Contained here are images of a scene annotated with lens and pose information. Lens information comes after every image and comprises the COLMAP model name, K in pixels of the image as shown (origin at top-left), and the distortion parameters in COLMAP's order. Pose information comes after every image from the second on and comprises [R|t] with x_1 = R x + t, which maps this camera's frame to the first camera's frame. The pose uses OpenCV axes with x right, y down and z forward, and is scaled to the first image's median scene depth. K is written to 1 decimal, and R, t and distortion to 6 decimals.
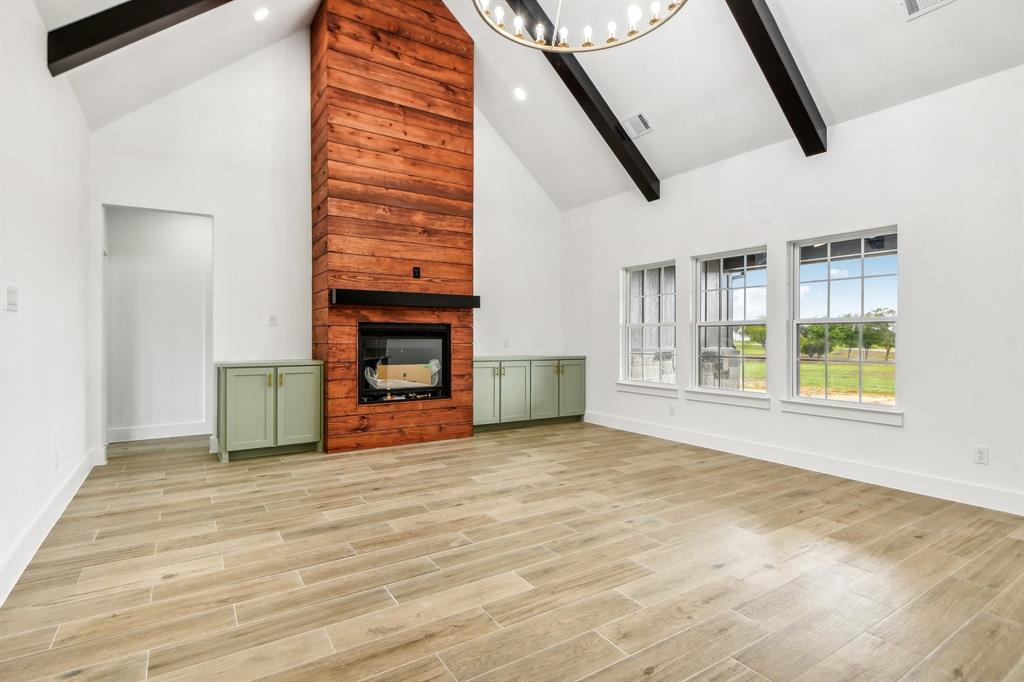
lens RADIAL K [[515.5, 0, 513.4], [0, 515.5, 334.6], [0, 0, 1]] dist [0.020678, -0.004372]
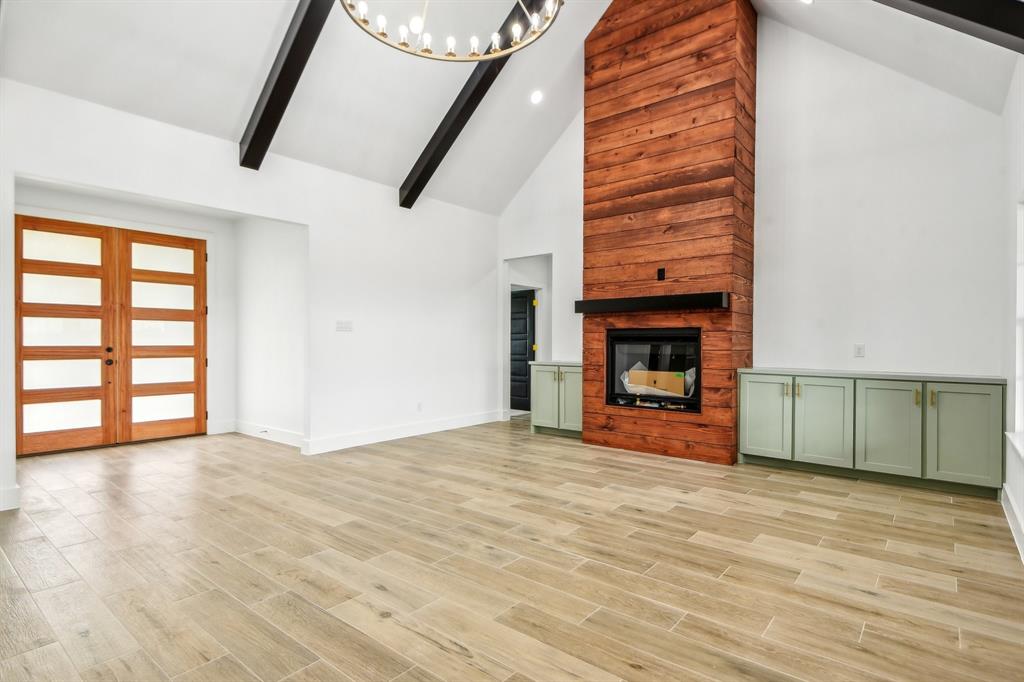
lens RADIAL K [[515.5, 0, 496.3], [0, 515.5, 344.5], [0, 0, 1]] dist [0.020678, -0.004372]
pose [[0.298340, 0.002400, -0.954457, 0.646795], [0.001395, 0.999995, 0.002950, 0.005086], [0.954459, -0.002212, 0.298335, 0.446277]]
